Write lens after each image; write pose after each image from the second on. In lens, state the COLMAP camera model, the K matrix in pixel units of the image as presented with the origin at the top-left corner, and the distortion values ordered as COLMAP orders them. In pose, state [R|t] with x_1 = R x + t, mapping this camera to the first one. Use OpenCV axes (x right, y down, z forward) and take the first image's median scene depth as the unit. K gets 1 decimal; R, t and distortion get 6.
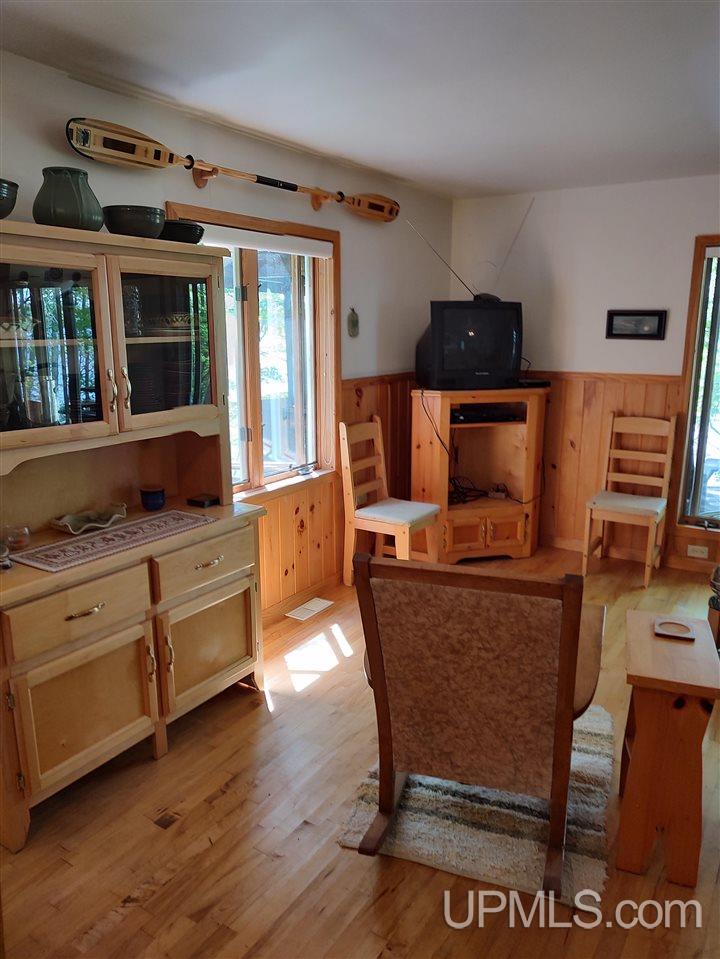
lens RADIAL K [[683.0, 0, 362.1], [0, 683.0, 486.8], [0, 0, 1]] dist [-0.007773, 0.016596]
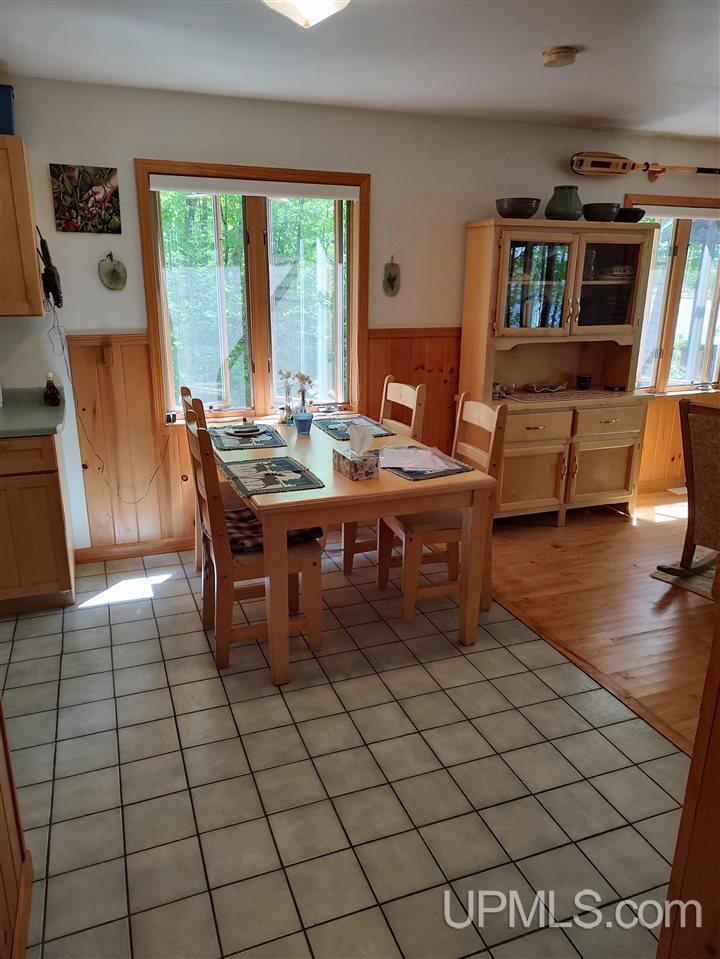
lens RADIAL K [[683.0, 0, 353.1], [0, 683.0, 482.7], [0, 0, 1]] dist [-0.007773, 0.016596]
pose [[0.789915, 0.178650, -0.586616, 0.293033], [-0.143967, 0.983912, 0.105783, 0.181284], [0.596076, 0.000893, 0.802927, -0.722182]]
